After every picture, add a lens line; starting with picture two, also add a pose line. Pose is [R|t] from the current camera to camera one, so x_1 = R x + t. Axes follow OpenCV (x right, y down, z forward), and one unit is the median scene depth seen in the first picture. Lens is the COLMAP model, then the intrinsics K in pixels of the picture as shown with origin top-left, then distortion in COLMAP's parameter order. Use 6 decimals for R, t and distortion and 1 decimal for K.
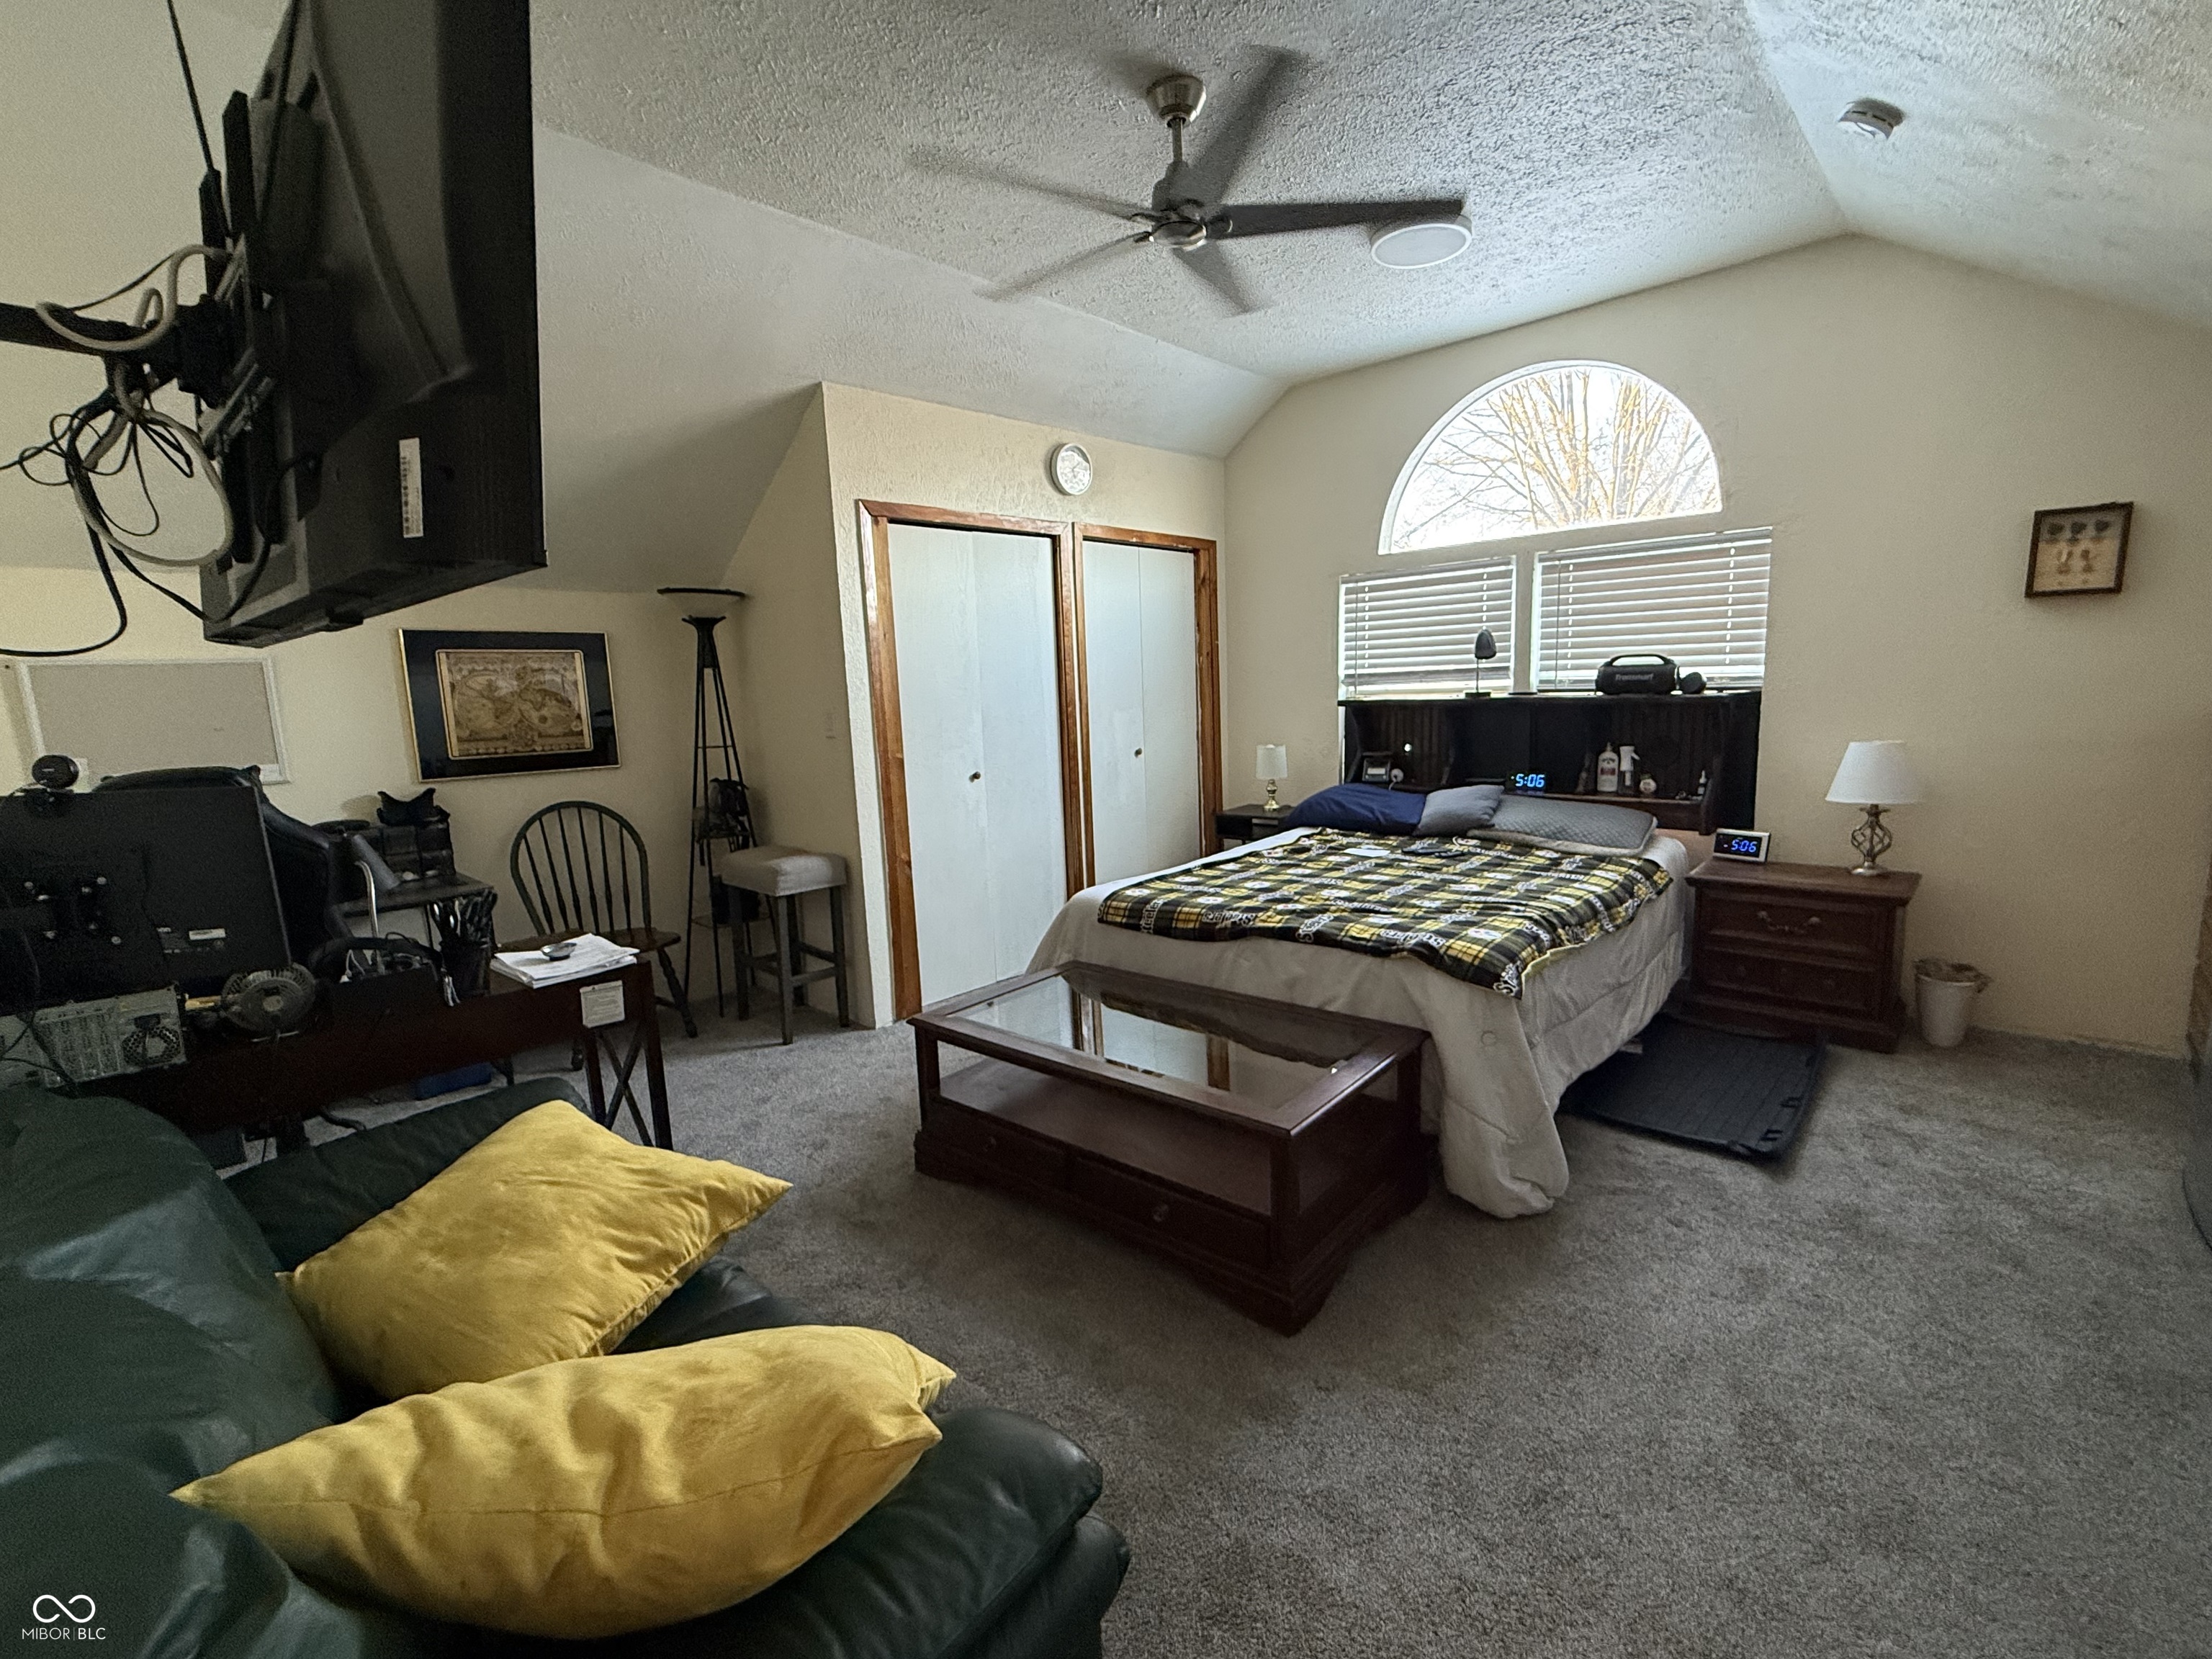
lens RADIAL K [[989.9, 0, 1110.1], [0, 989.9, 827.8], [0, 0, 1]] dist [0.001545, -0.000743]
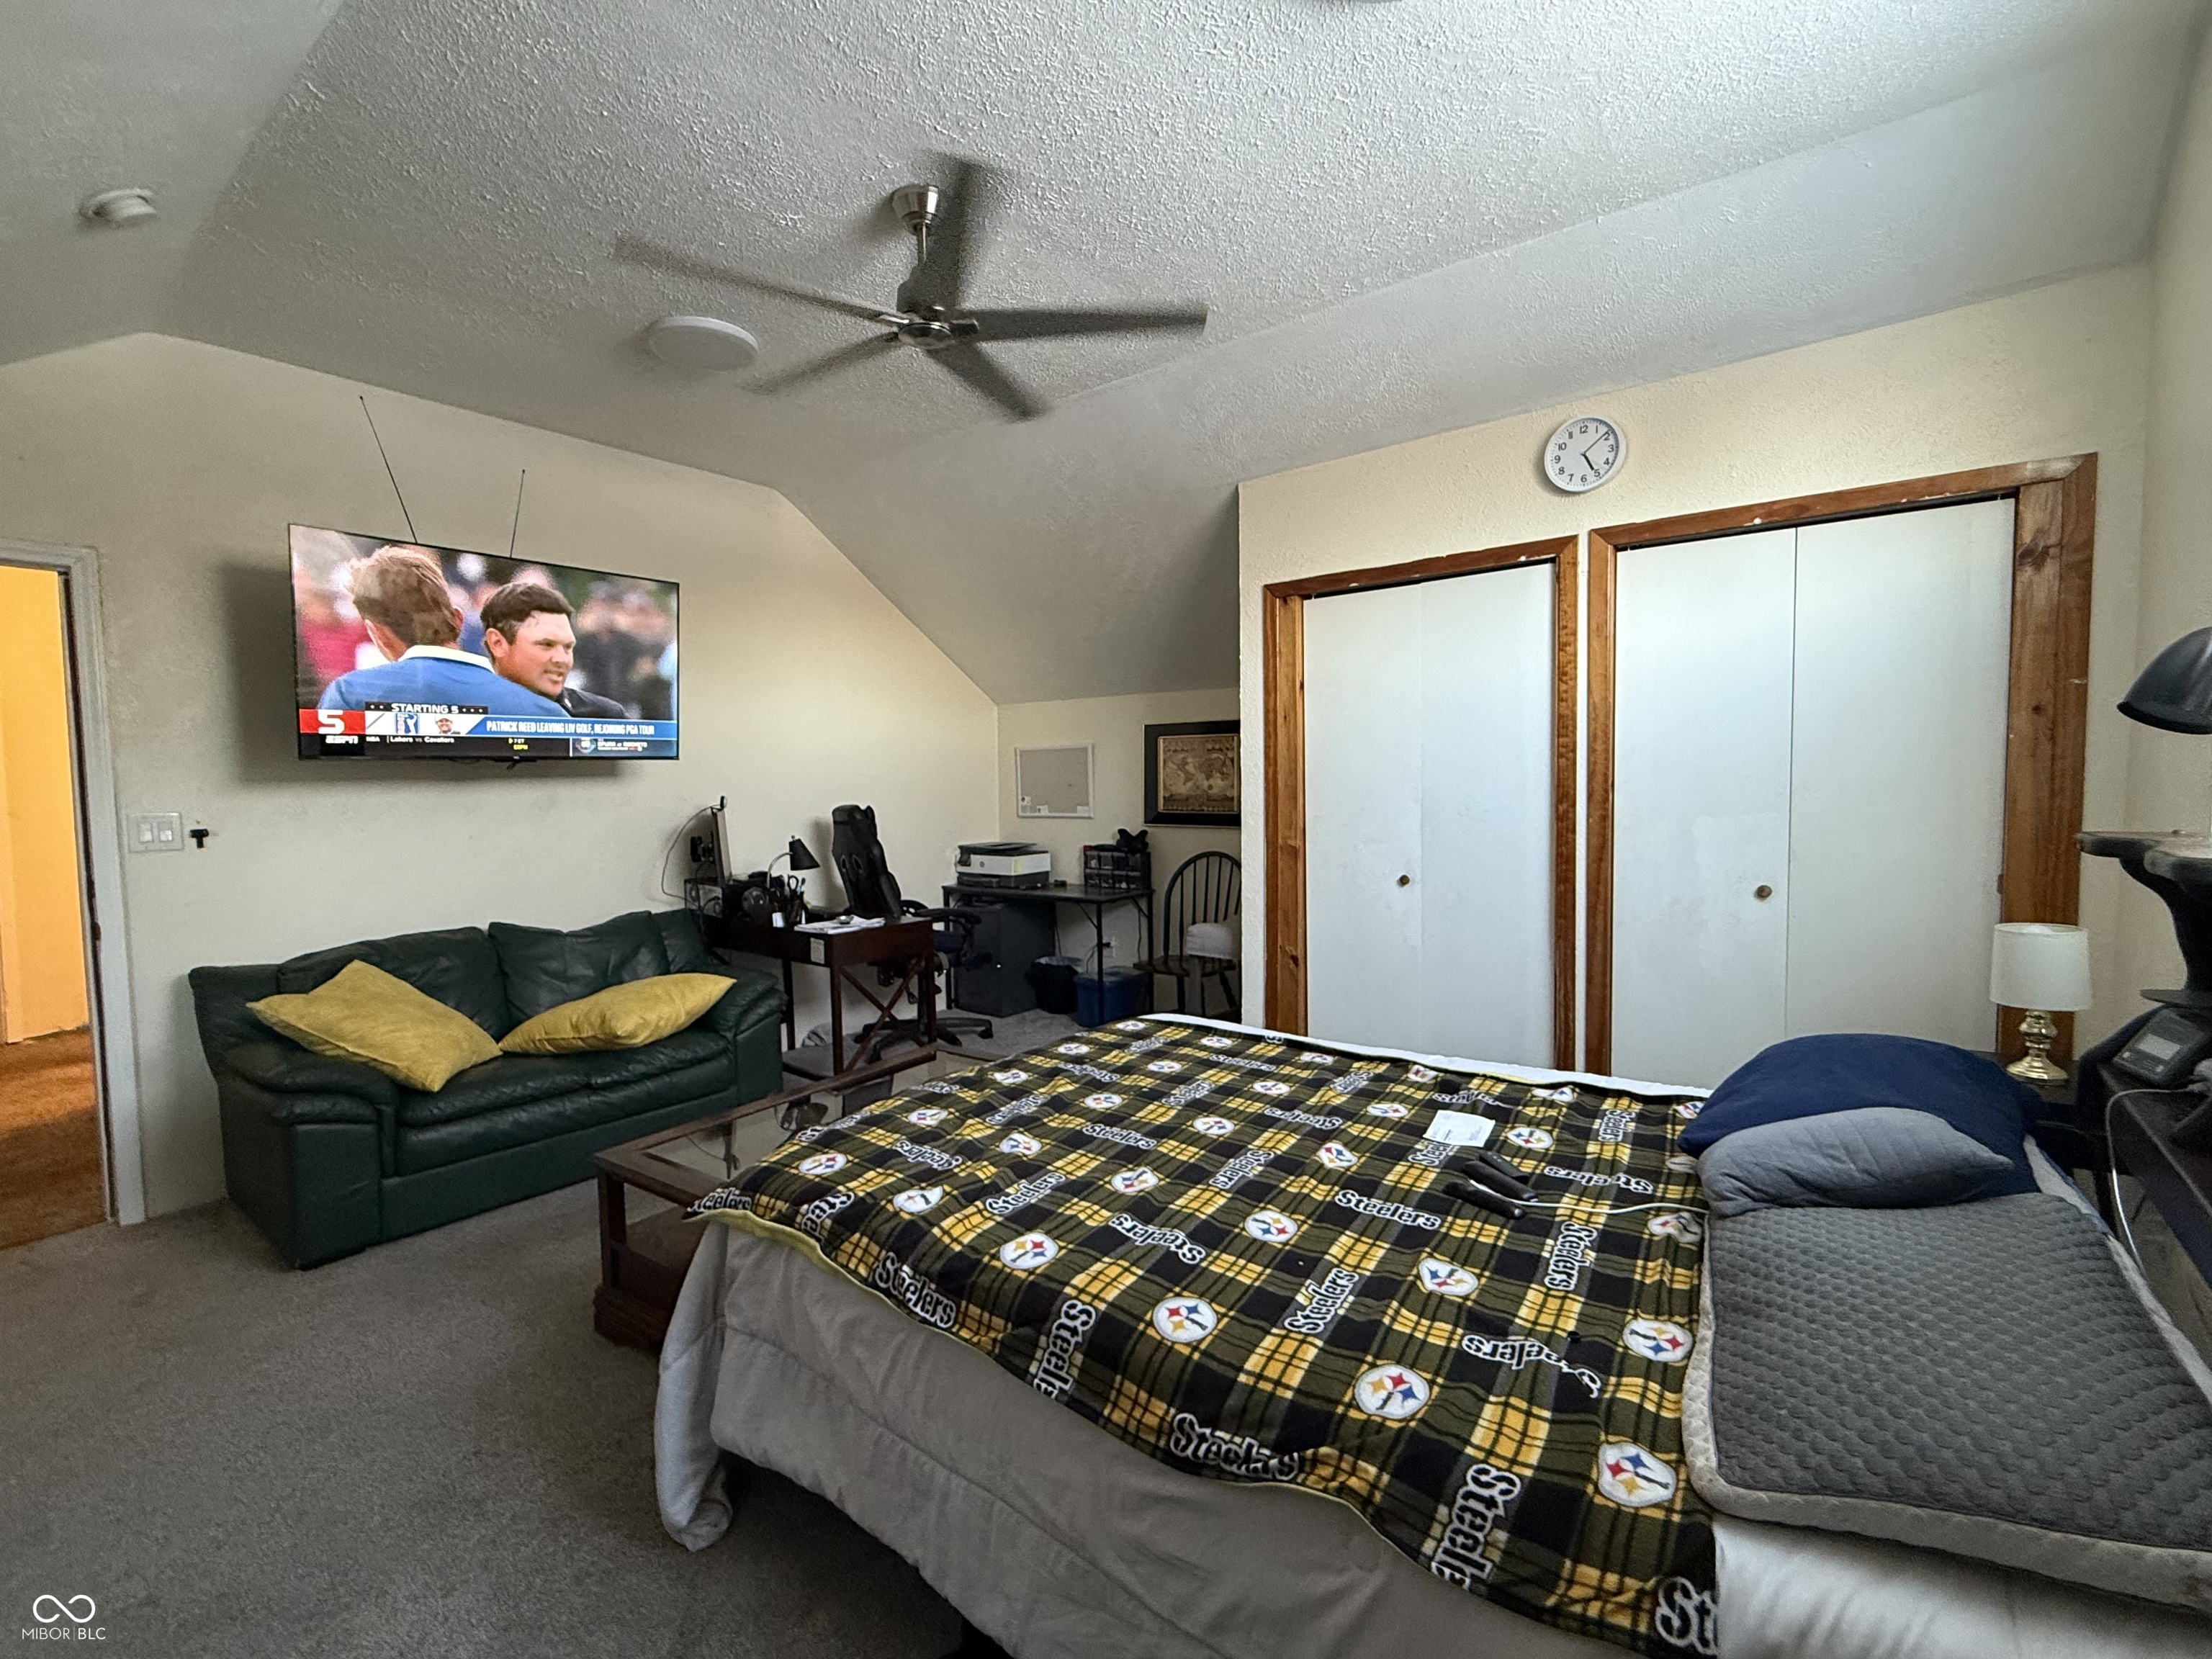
lens RADIAL K [[989.9, 0, 1110.1], [0, 989.9, 827.8], [0, 0, 1]] dist [0.001545, -0.000743]
pose [[0.070699, 0.087834, -0.993623, 0.762704], [-0.132796, 0.988078, 0.077895, -0.147522], [0.988619, 0.126442, 0.081520, 0.809424]]
